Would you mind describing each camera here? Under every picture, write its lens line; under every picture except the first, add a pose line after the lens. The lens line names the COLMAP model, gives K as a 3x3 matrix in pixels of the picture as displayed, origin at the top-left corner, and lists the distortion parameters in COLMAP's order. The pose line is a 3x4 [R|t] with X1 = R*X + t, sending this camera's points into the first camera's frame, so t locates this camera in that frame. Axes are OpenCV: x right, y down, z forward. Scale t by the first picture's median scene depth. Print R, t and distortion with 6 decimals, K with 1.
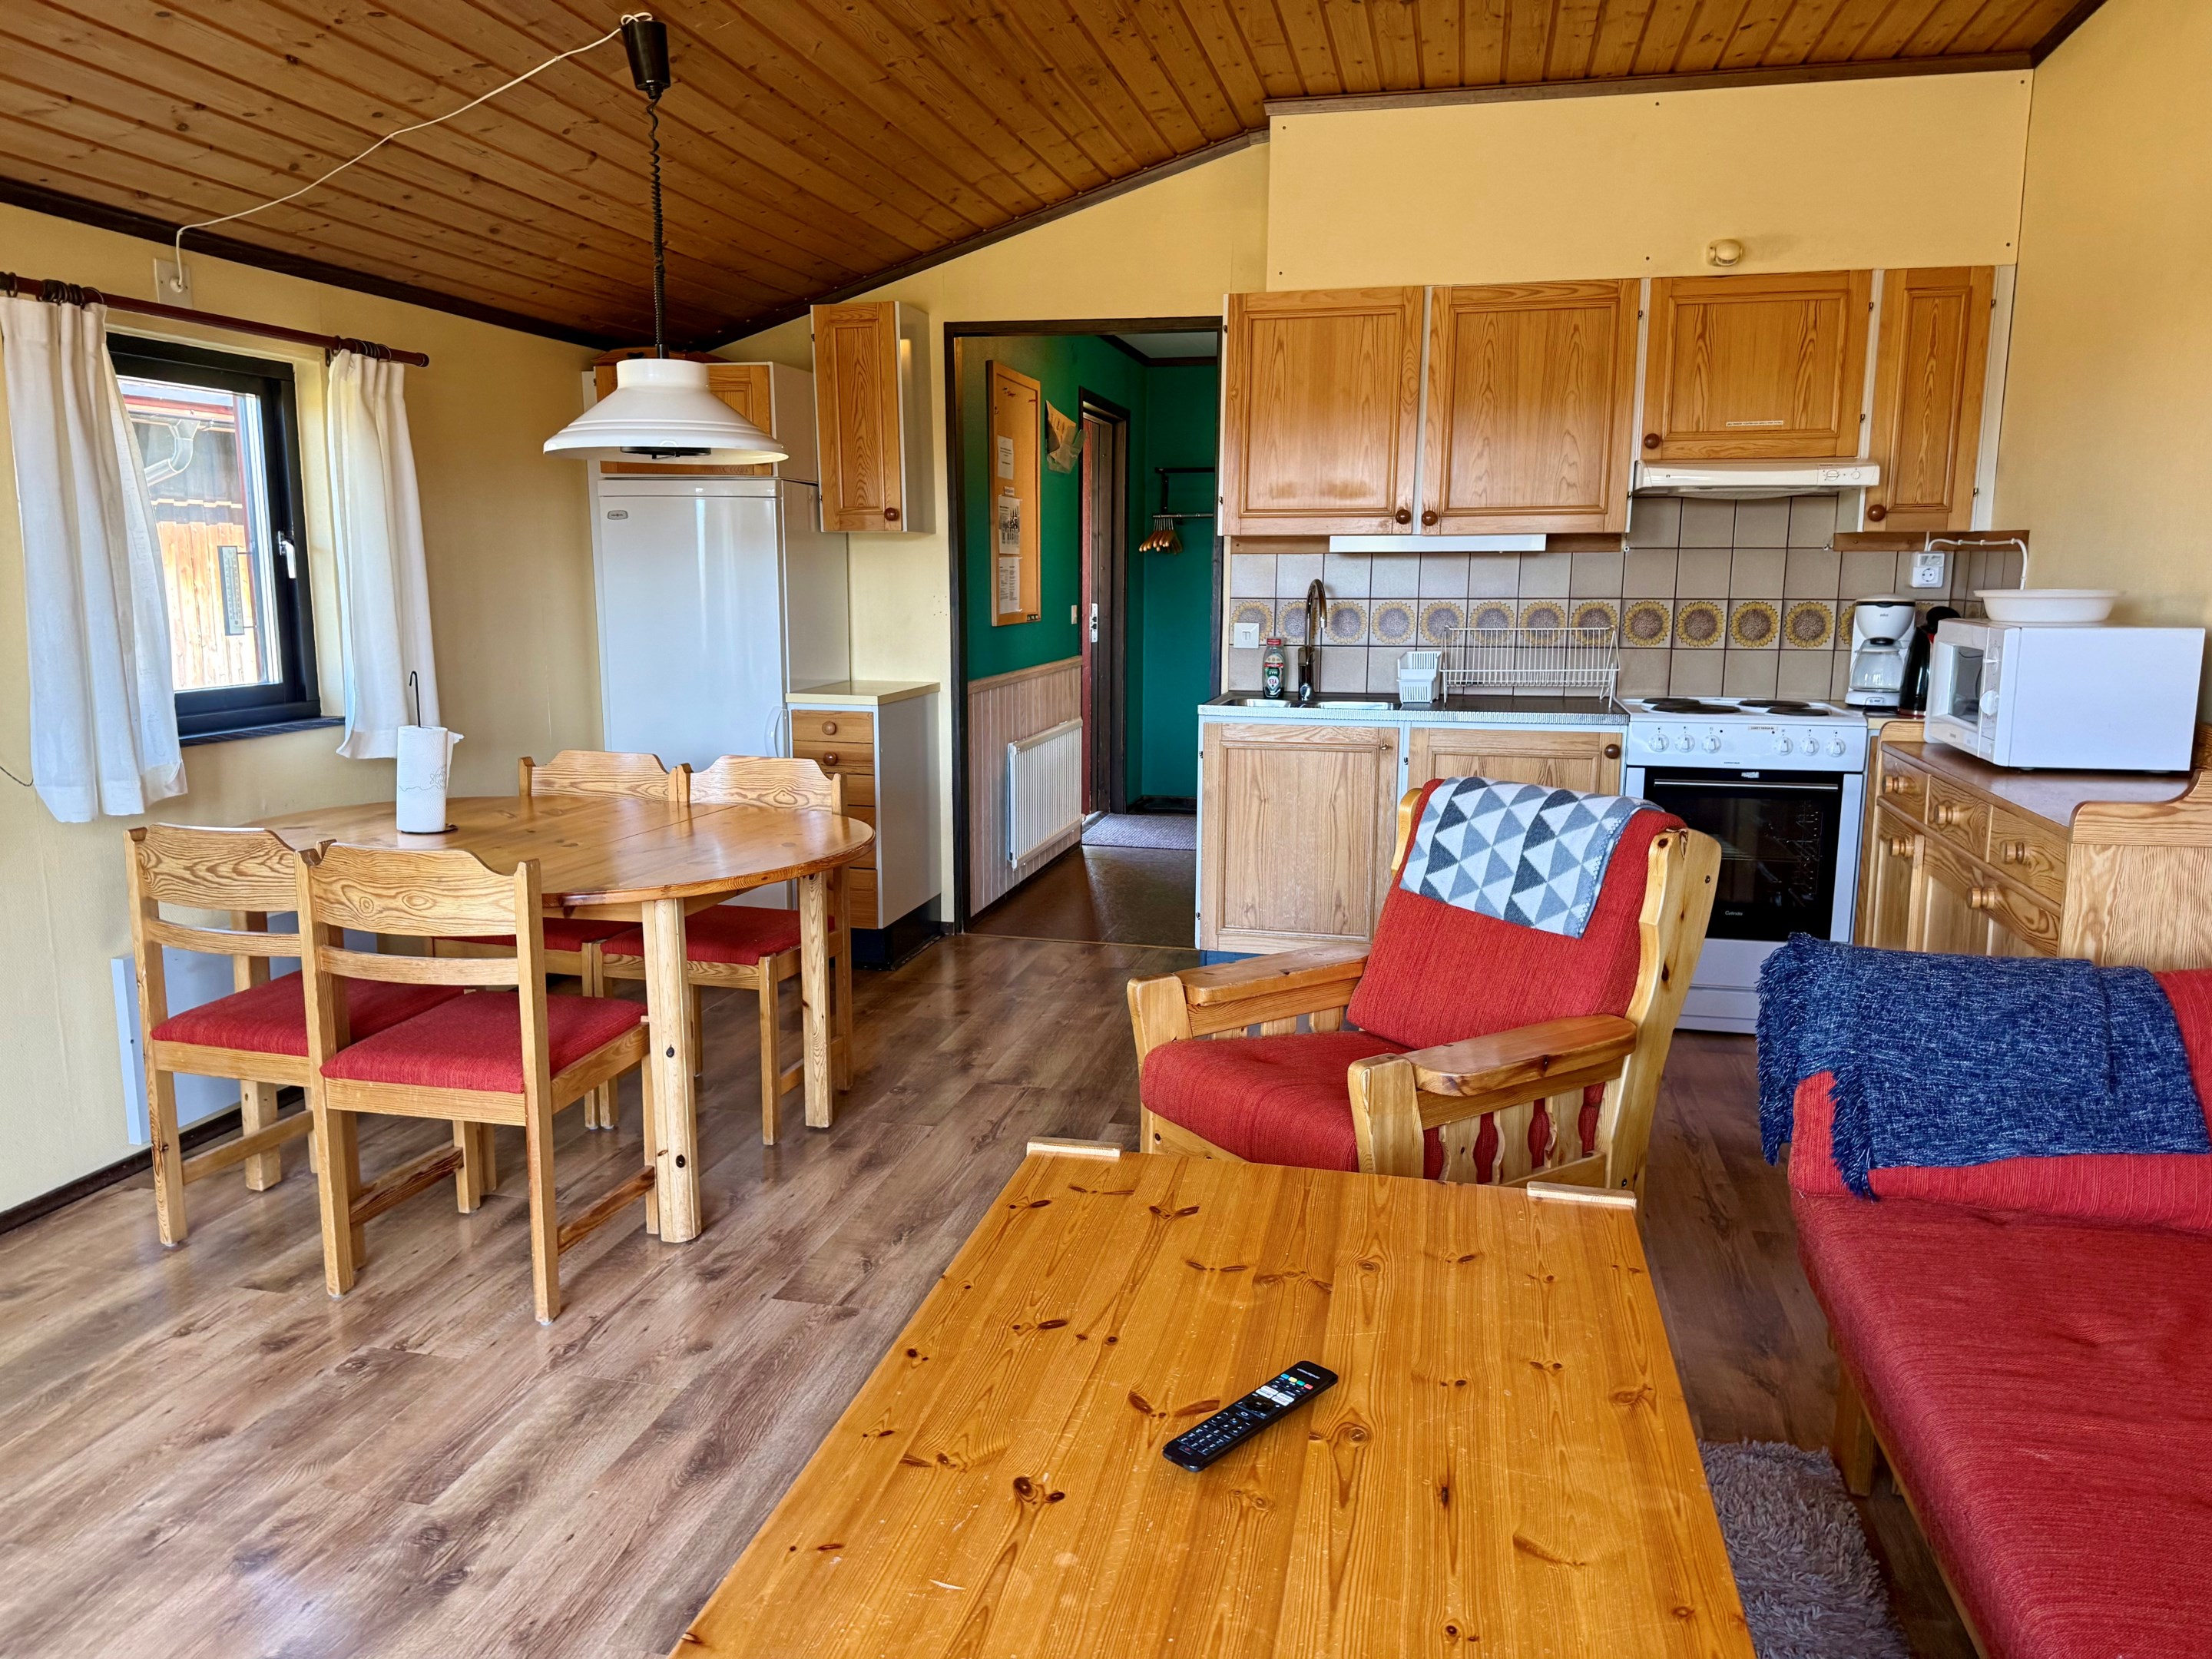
lens RADIAL K [[1547.2, 0, 1097.6], [0, 1547.2, 832.0], [0, 0, 1]] dist [0.102280, -0.147334]
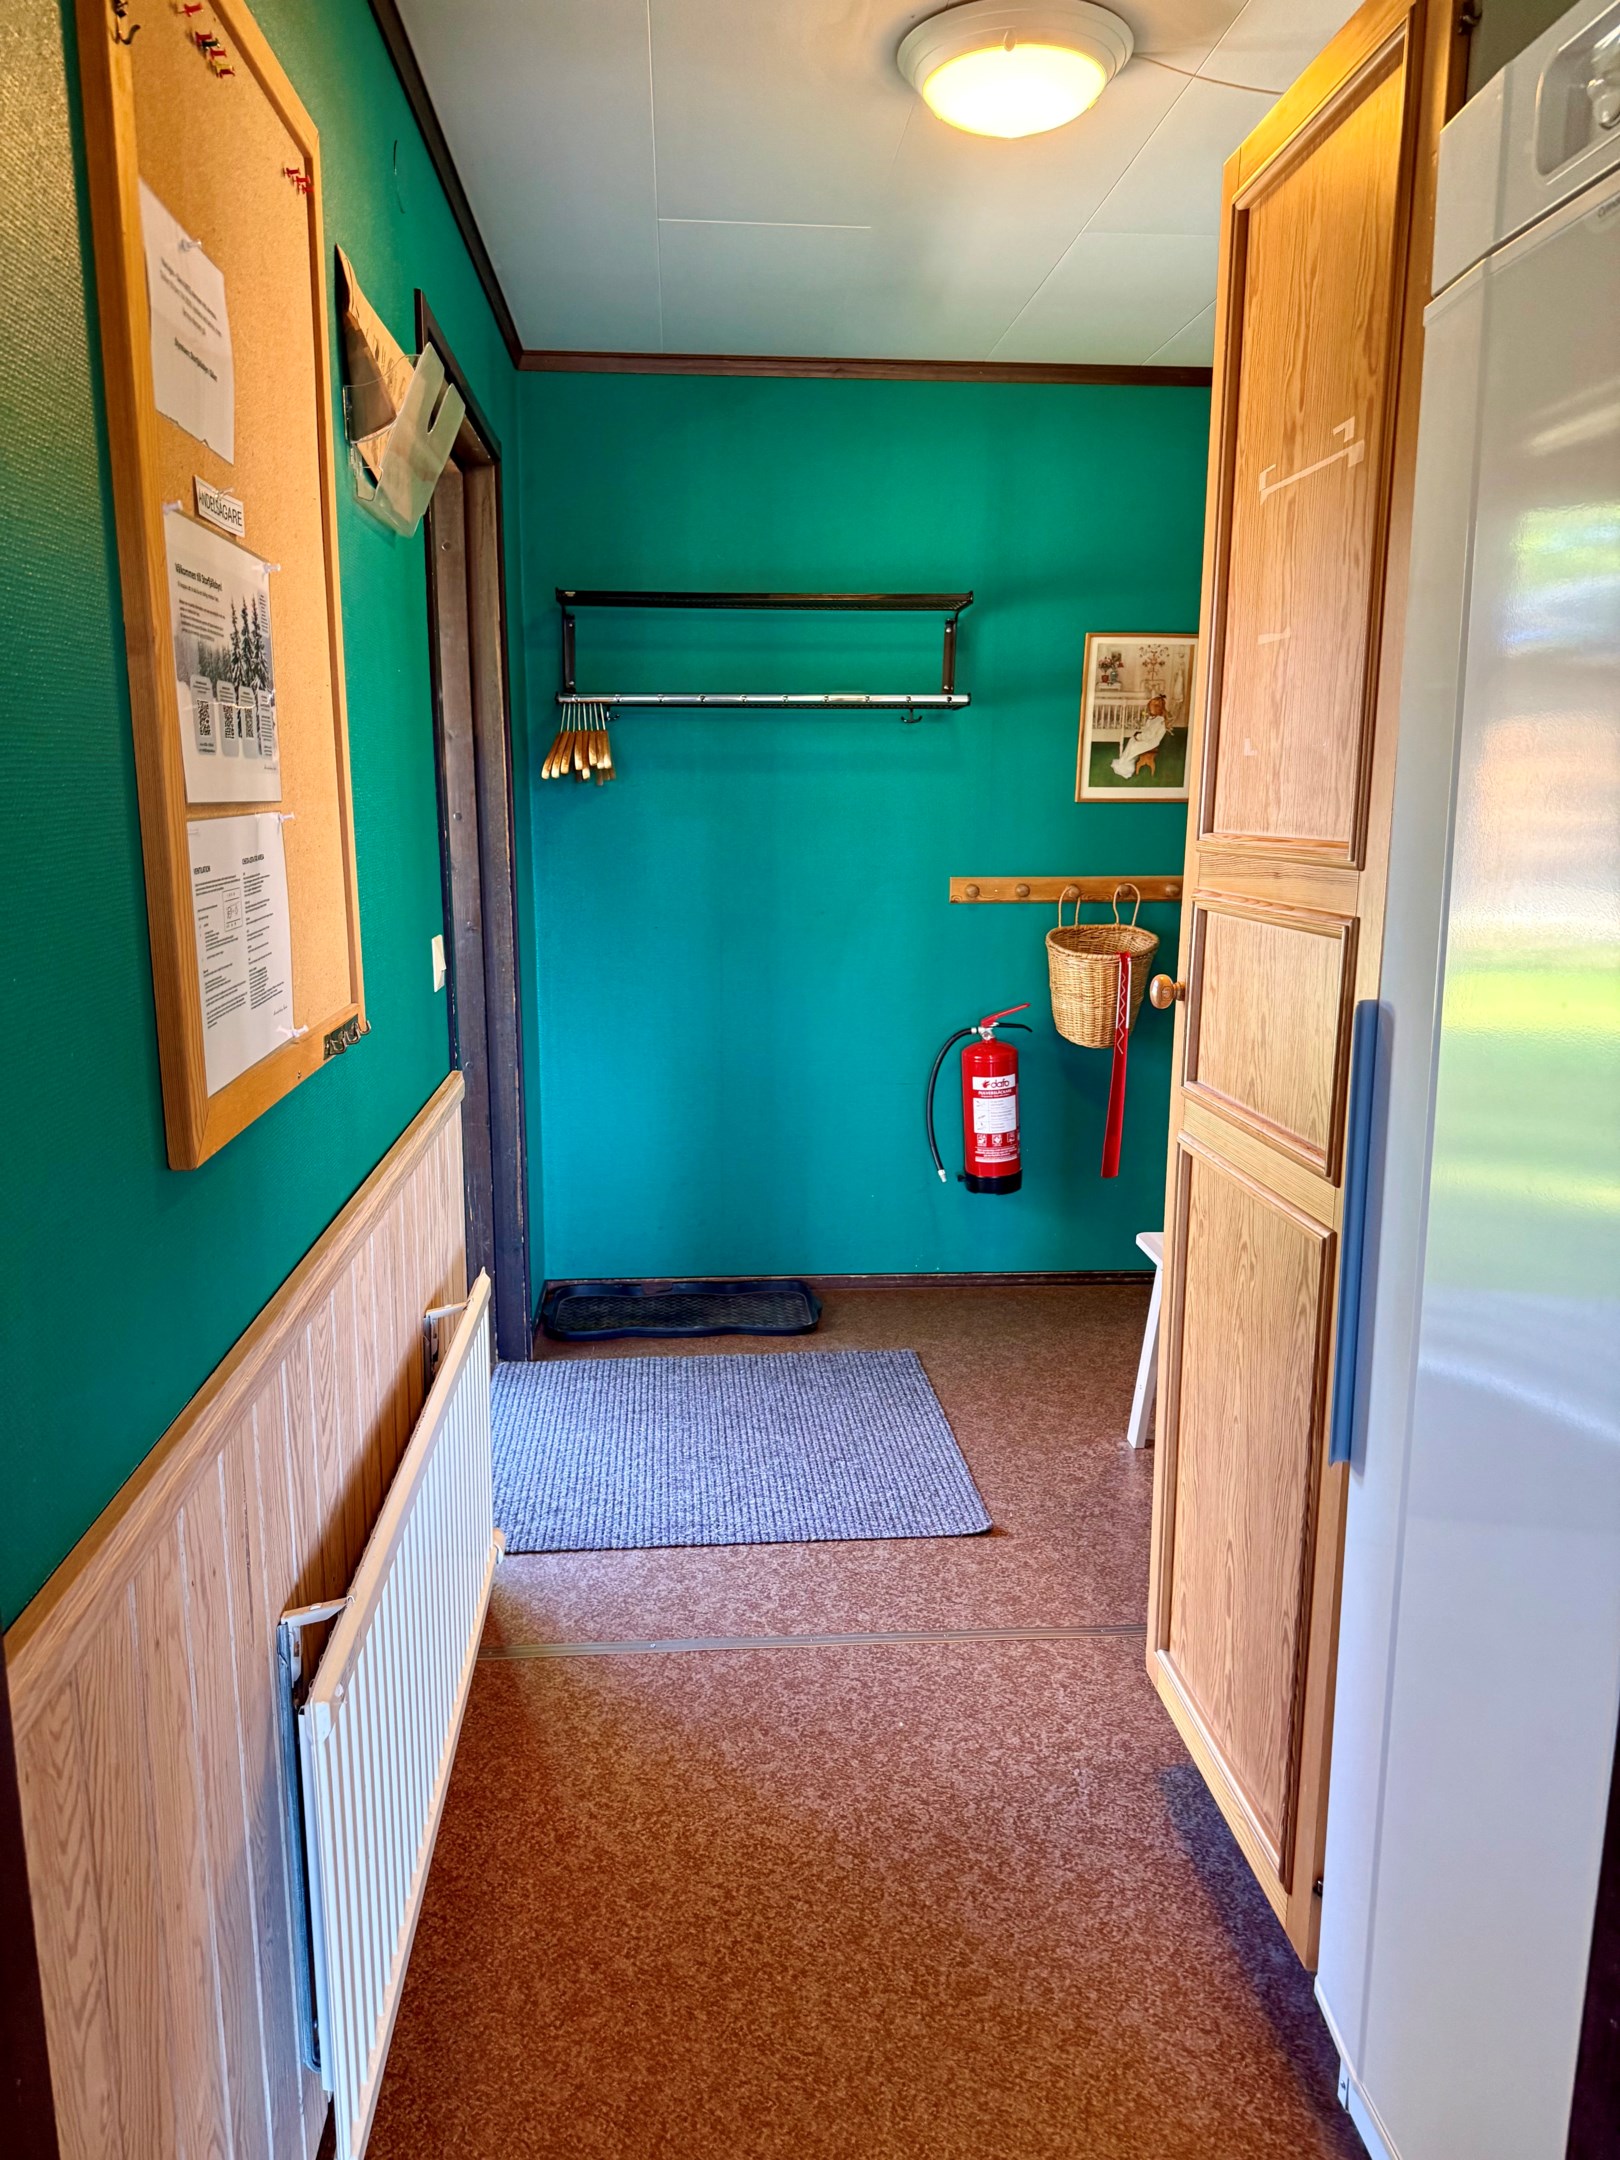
lens RADIAL K [[1510.8, 0, 810.0], [0, 1510.8, 1080.0], [0, 0, 1]] dist [0.102280, -0.147334]
pose [[0.951486, -0.057156, 0.302339, -0.091469], [0.049935, 0.998254, 0.031566, -0.274072], [-0.303615, -0.014937, 0.952678, 1.476496]]
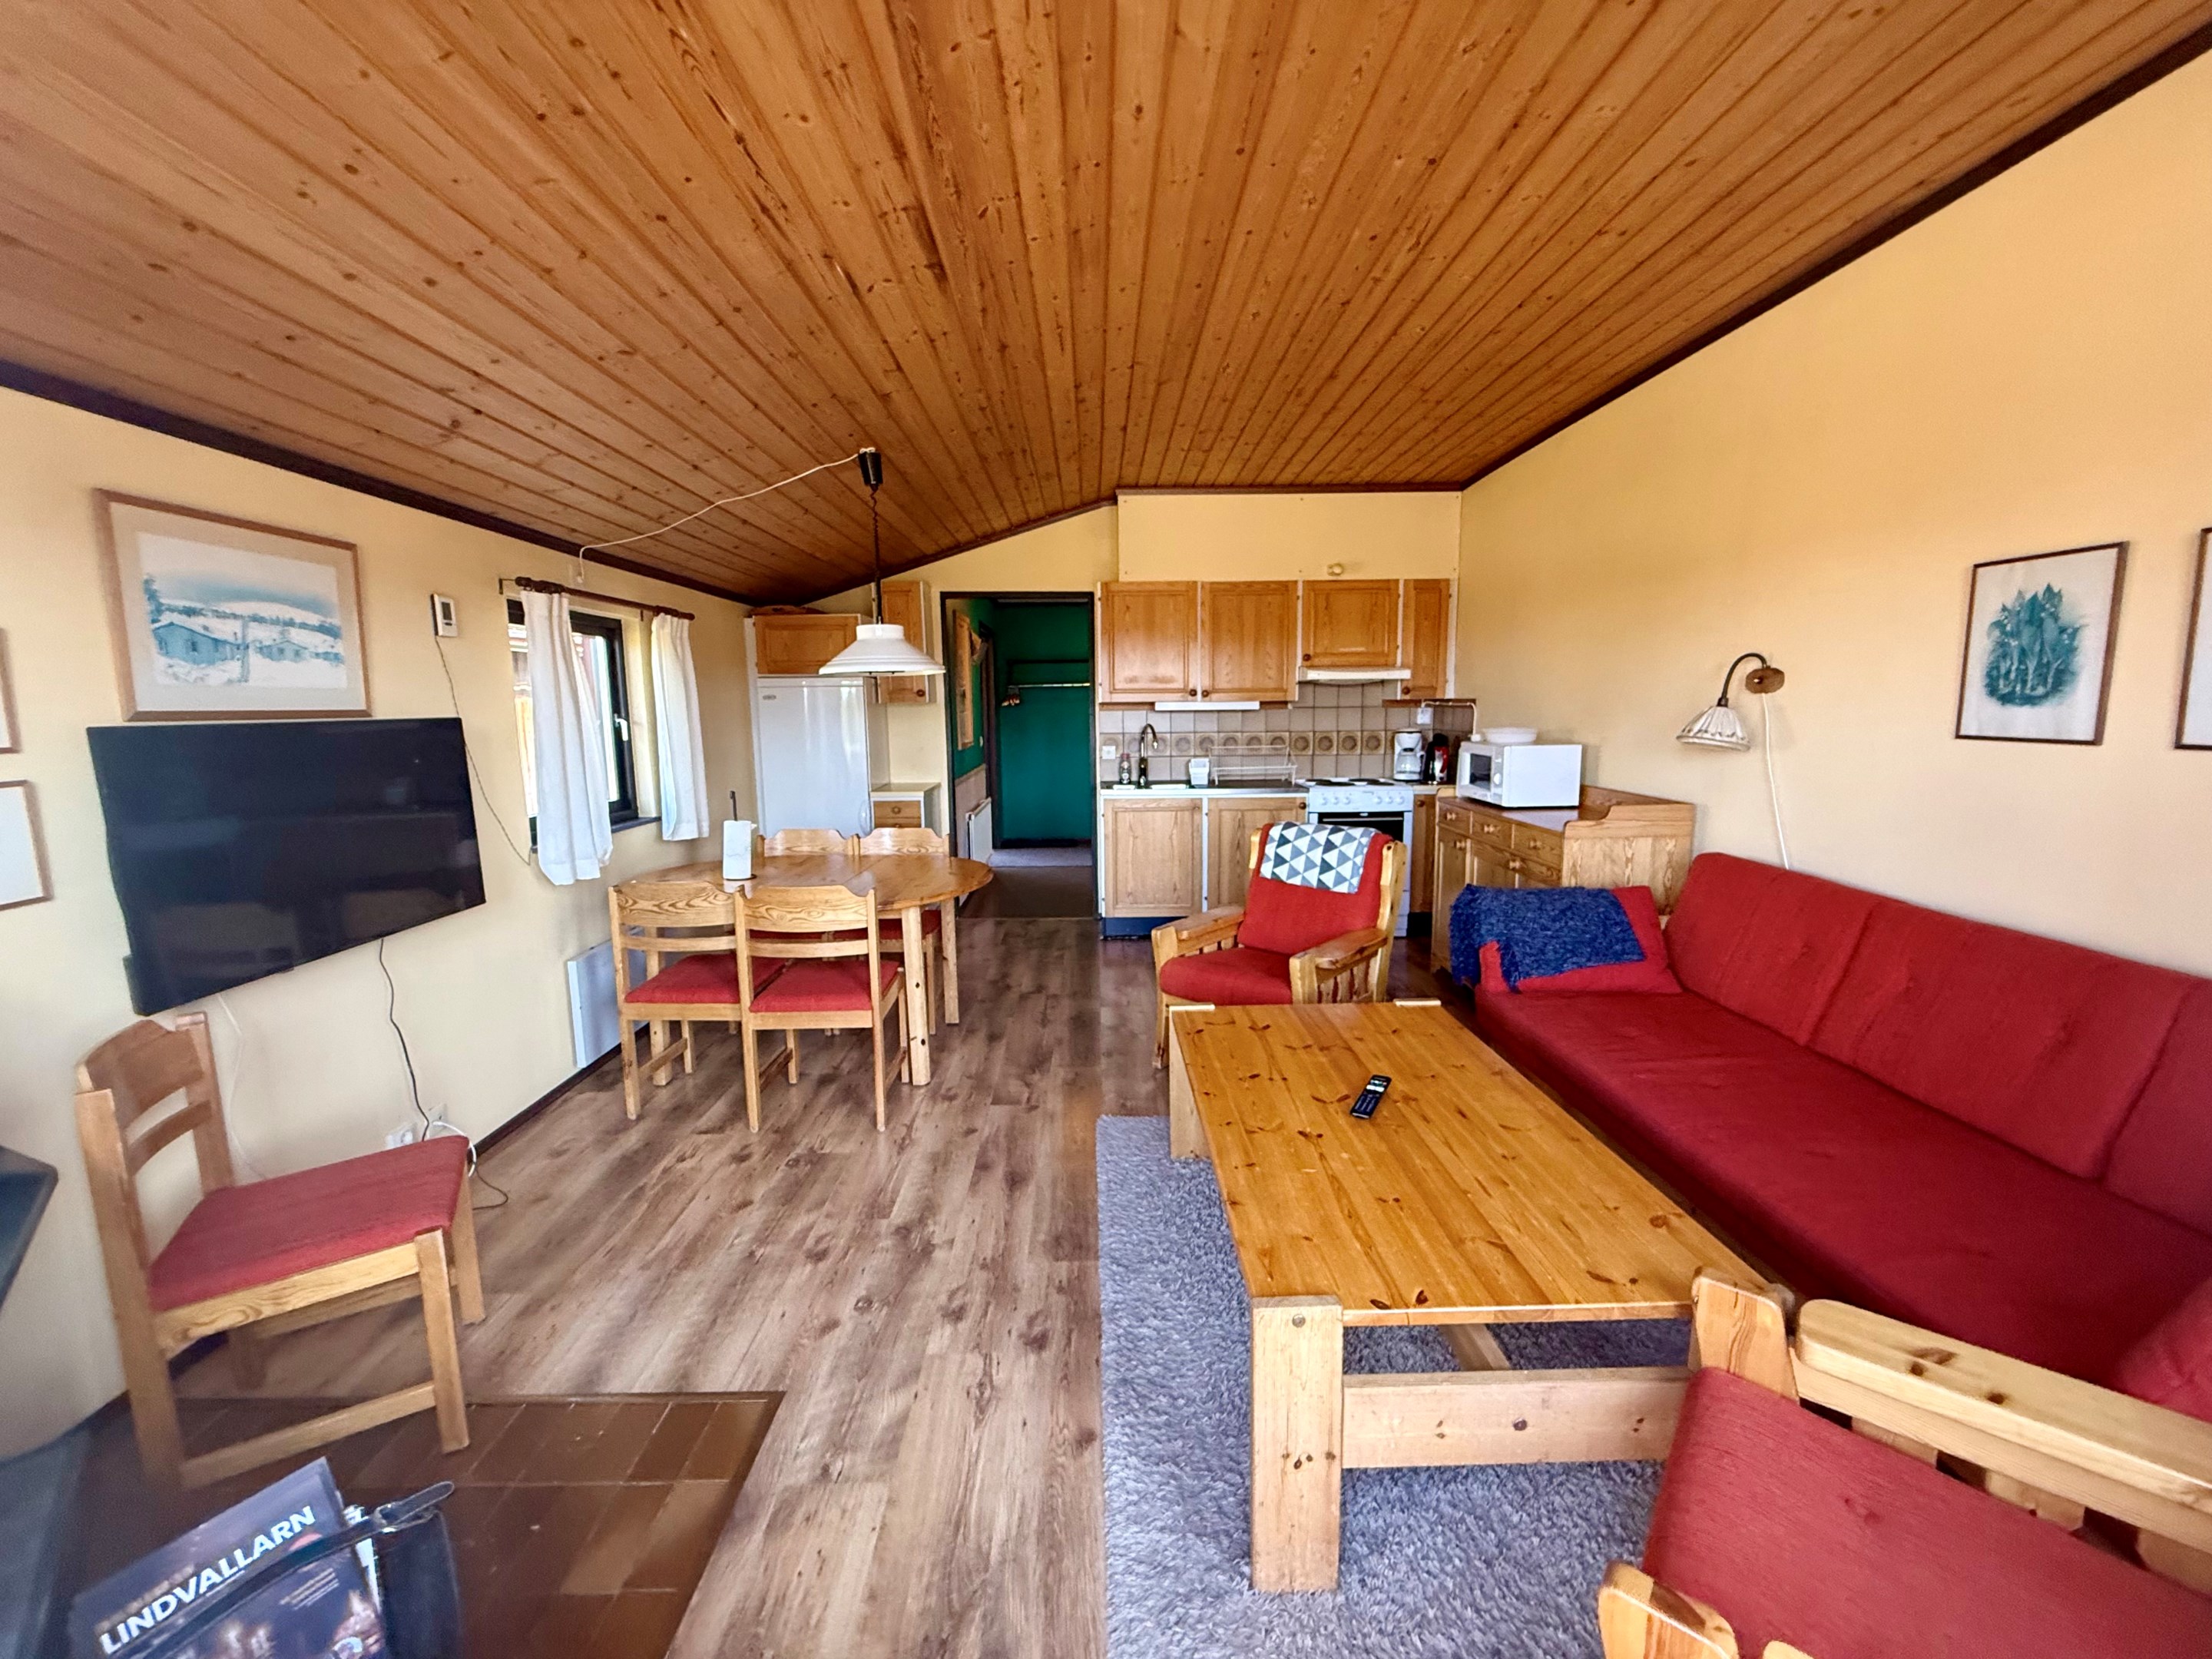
lens RADIAL K [[884.7, 0, 1105.8], [0, 884.7, 828.4], [0, 0, 1]] dist [0.000901, 0.000460]
pose [[0.970266, -0.048415, 0.237150, -0.285487], [0.055552, 0.998179, -0.023502, -0.011846], [-0.235580, 0.035977, 0.971189, -0.107433]]
